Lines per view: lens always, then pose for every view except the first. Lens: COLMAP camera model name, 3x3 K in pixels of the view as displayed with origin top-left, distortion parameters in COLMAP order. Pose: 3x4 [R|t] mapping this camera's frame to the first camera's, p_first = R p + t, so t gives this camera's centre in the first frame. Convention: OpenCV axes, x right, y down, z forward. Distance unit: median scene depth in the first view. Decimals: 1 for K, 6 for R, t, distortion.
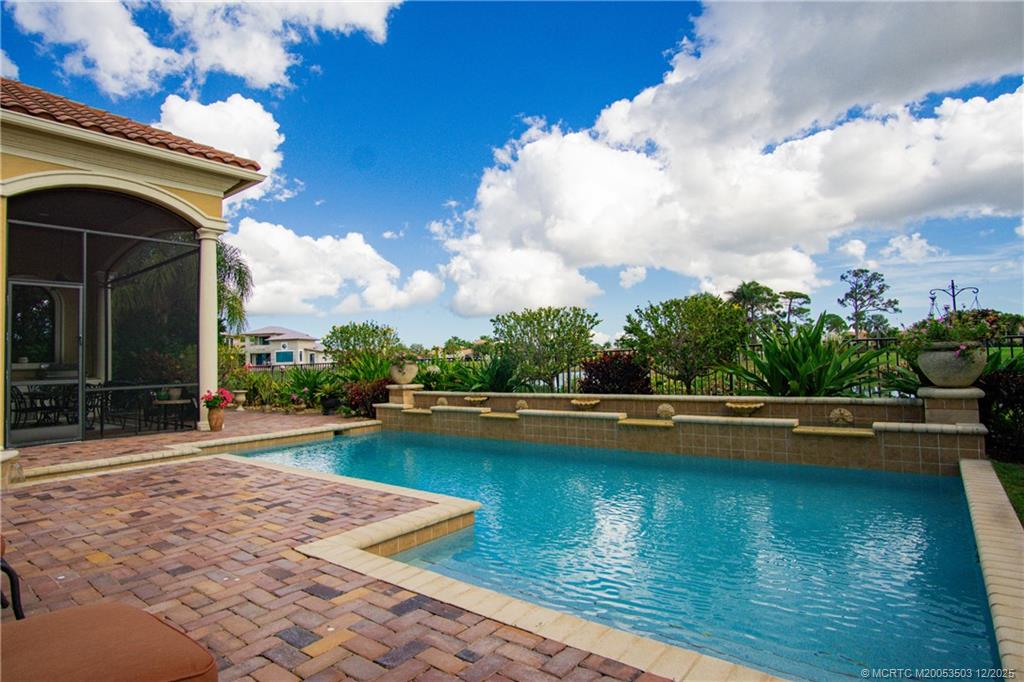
lens RADIAL K [[546.8, 0, 515.1], [0, 546.8, 338.6], [0, 0, 1]] dist [-0.035005, -0.000030]
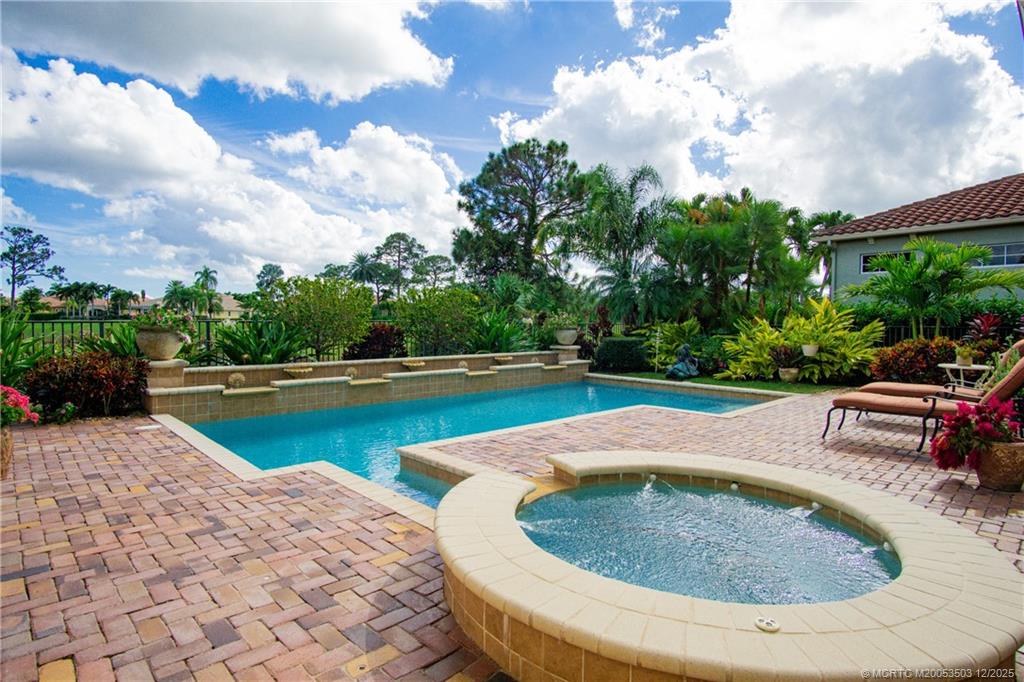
lens RADIAL K [[546.8, 0, 514.7], [0, 546.8, 341.8], [0, 0, 1]] dist [-0.035005, -0.000030]
pose [[0.150847, -0.008547, 0.988520, -0.668964], [-0.051555, 0.998534, 0.016500, 0.020975], [-0.987212, -0.053452, 0.150185, 0.371101]]
